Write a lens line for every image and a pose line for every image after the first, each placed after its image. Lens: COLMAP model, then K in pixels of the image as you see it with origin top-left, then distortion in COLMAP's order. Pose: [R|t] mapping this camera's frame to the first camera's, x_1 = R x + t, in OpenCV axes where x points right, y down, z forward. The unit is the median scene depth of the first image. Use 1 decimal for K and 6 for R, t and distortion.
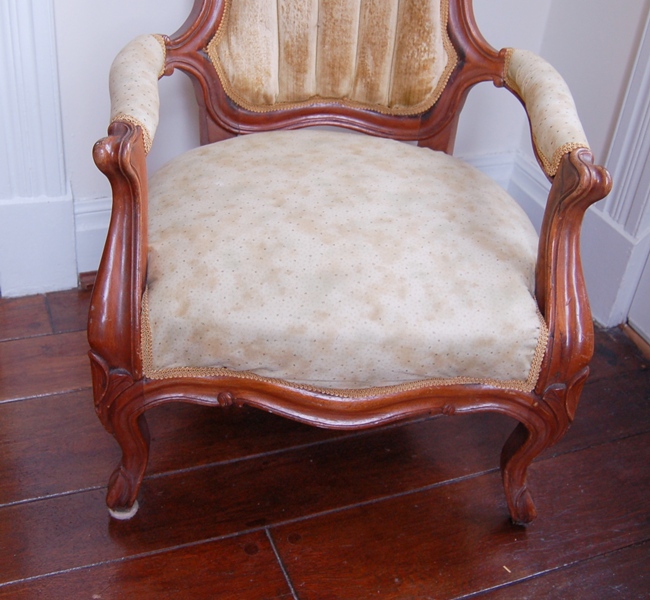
lens RADIAL K [[958.5, 0, 325.0], [0, 958.5, 300.0], [0, 0, 1]] dist [-0.053659, -0.058941]
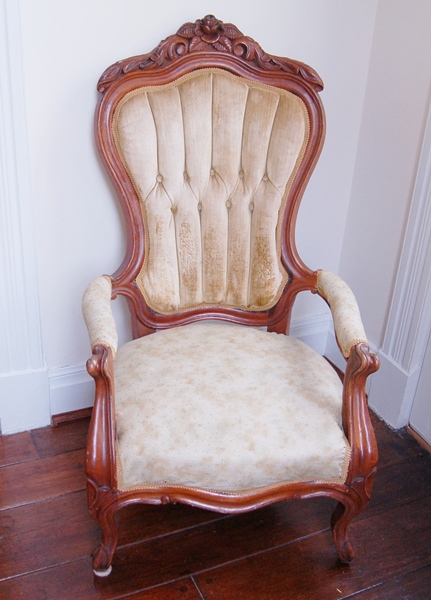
lens RADIAL K [[846.4, 0, 215.5], [0, 846.4, 300.0], [0, 0, 1]] dist [-0.051913, -0.016408]
pose [[0.997570, -0.058461, 0.037899, -0.047429], [0.061394, 0.994780, -0.081503, -0.111971], [-0.032937, 0.083632, 0.995952, -0.480693]]
